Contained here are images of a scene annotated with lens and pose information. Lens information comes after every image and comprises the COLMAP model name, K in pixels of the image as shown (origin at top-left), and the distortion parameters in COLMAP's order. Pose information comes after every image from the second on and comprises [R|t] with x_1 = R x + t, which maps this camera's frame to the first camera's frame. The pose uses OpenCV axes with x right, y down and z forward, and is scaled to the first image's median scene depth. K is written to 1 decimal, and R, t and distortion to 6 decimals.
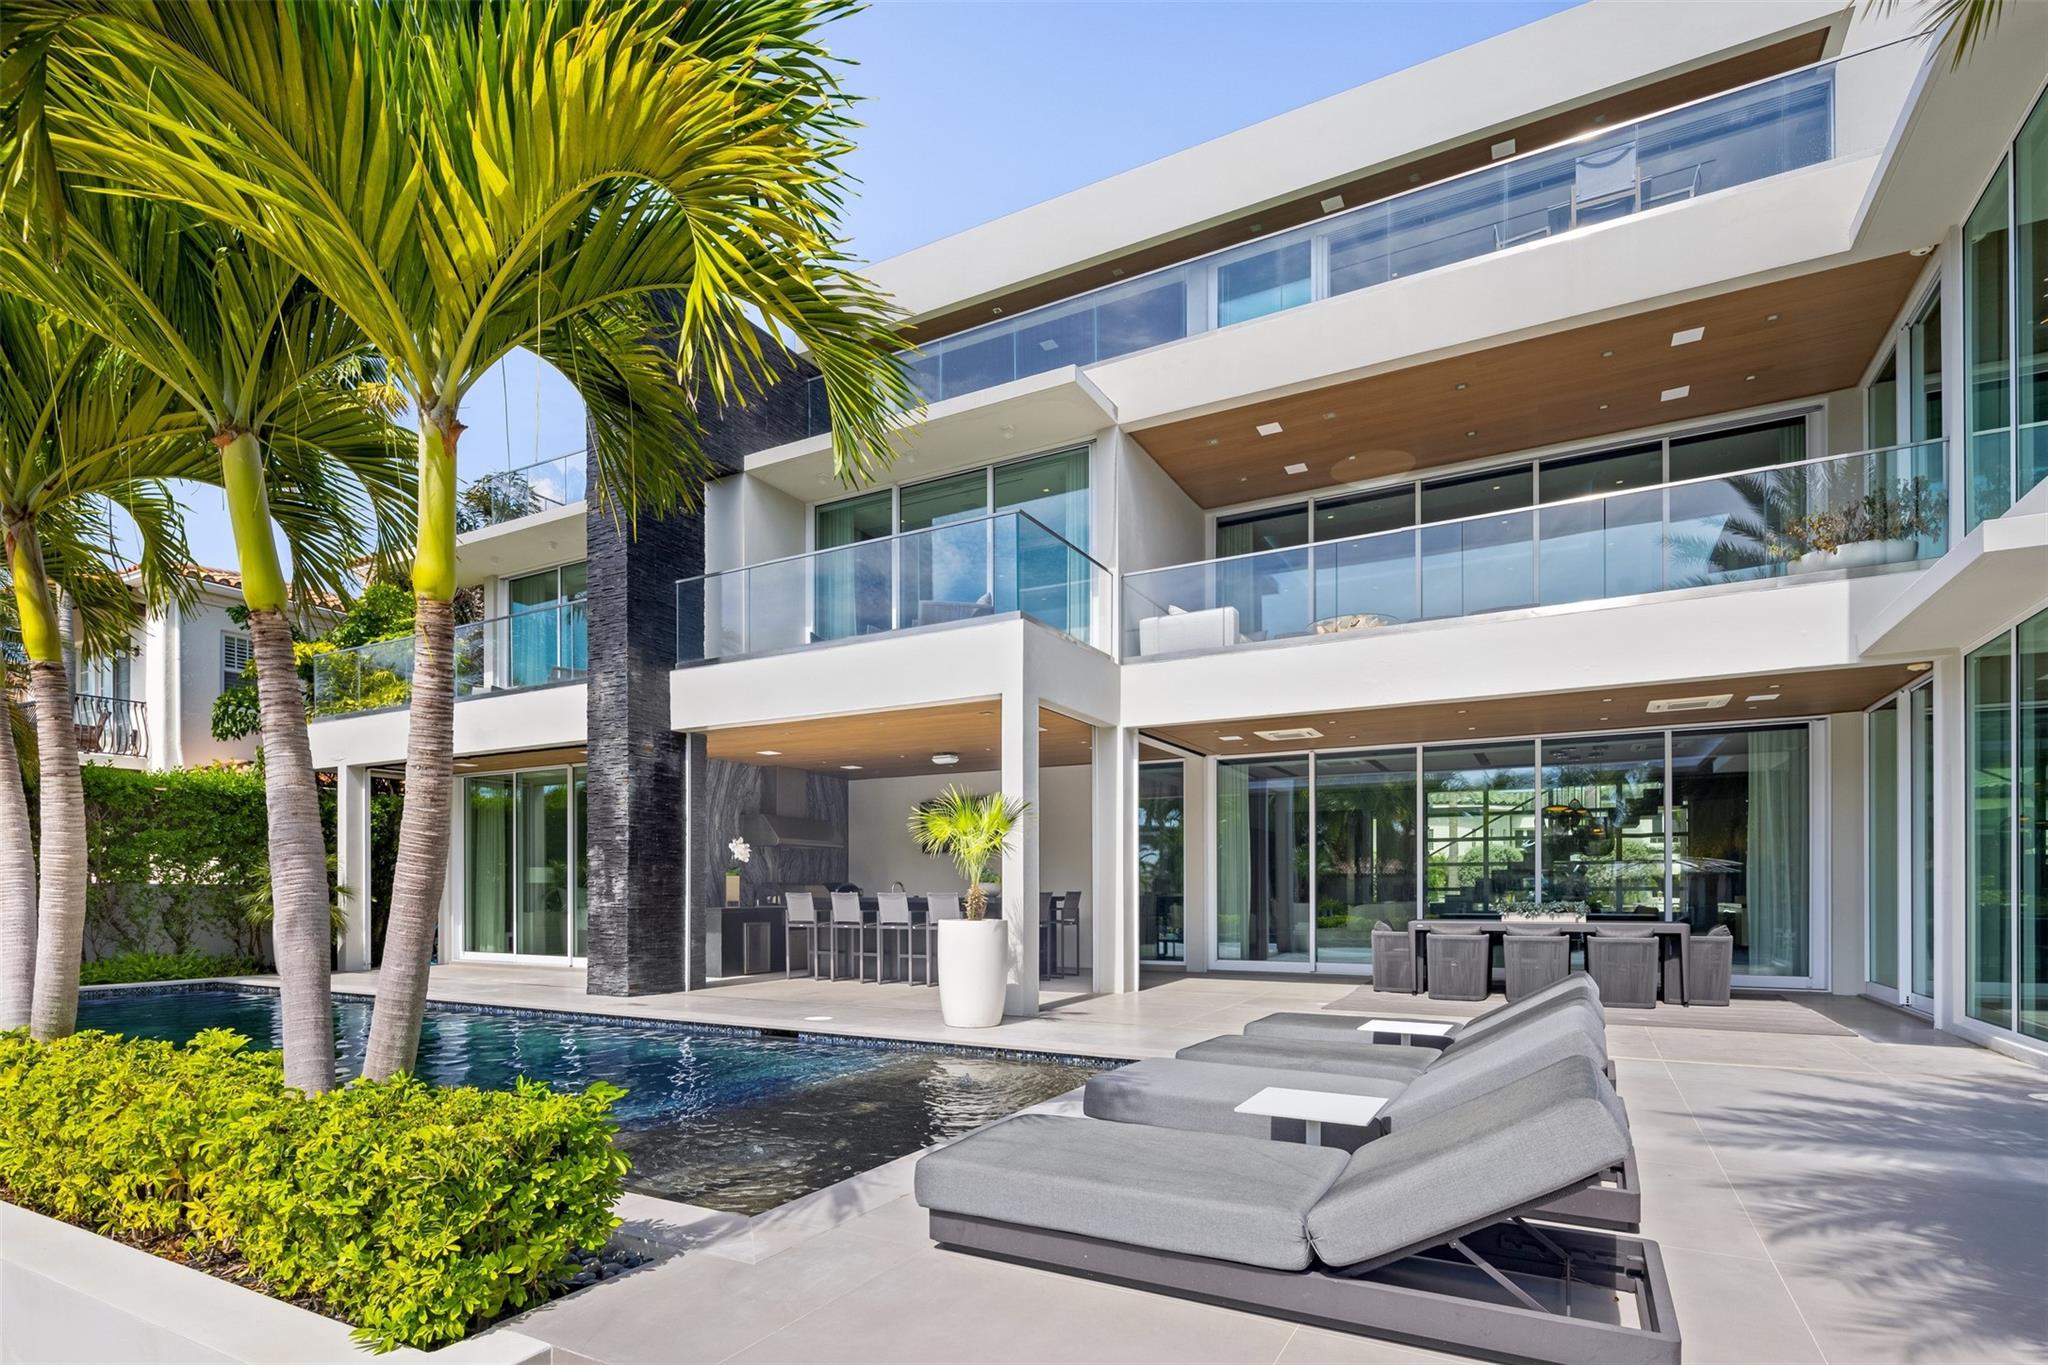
lens RADIAL K [[1006.5, 0, 1003.2], [0, 1006.5, 886.9], [0, 0, 1]] dist [0.002950, -0.001386]
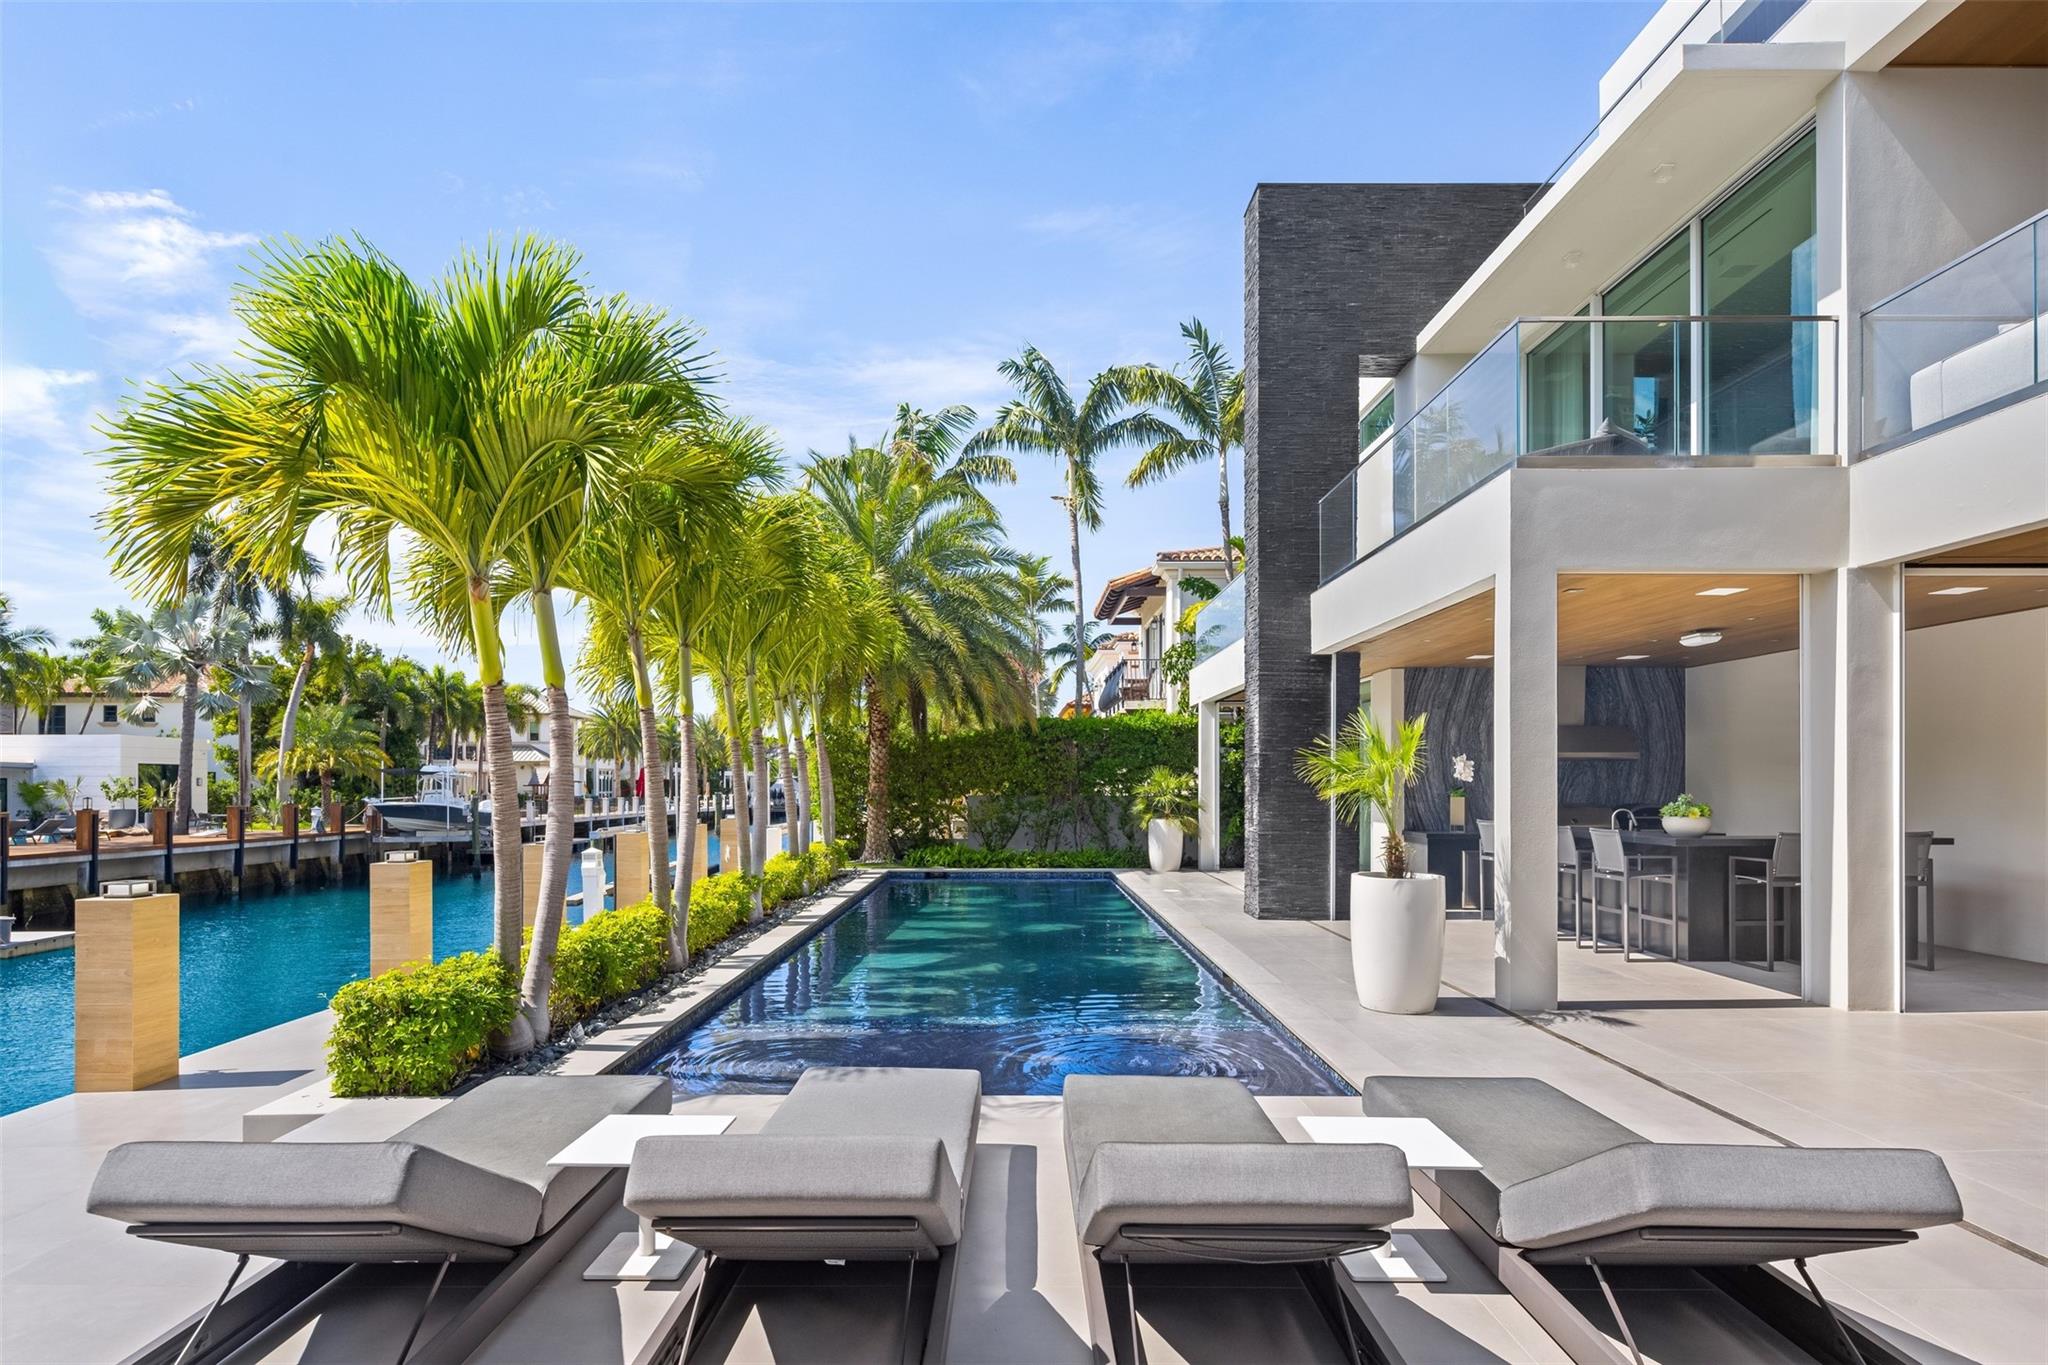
lens RADIAL K [[1006.5, 0, 1003.0], [0, 1006.5, 783.0], [0, 0, 1]] dist [0.002950, -0.001386]
pose [[0.494313, -0.001882, -0.869282, 0.380807], [0.002984, 0.999995, -0.000468, -0.029912], [0.869279, -0.002363, 0.494316, 0.251600]]
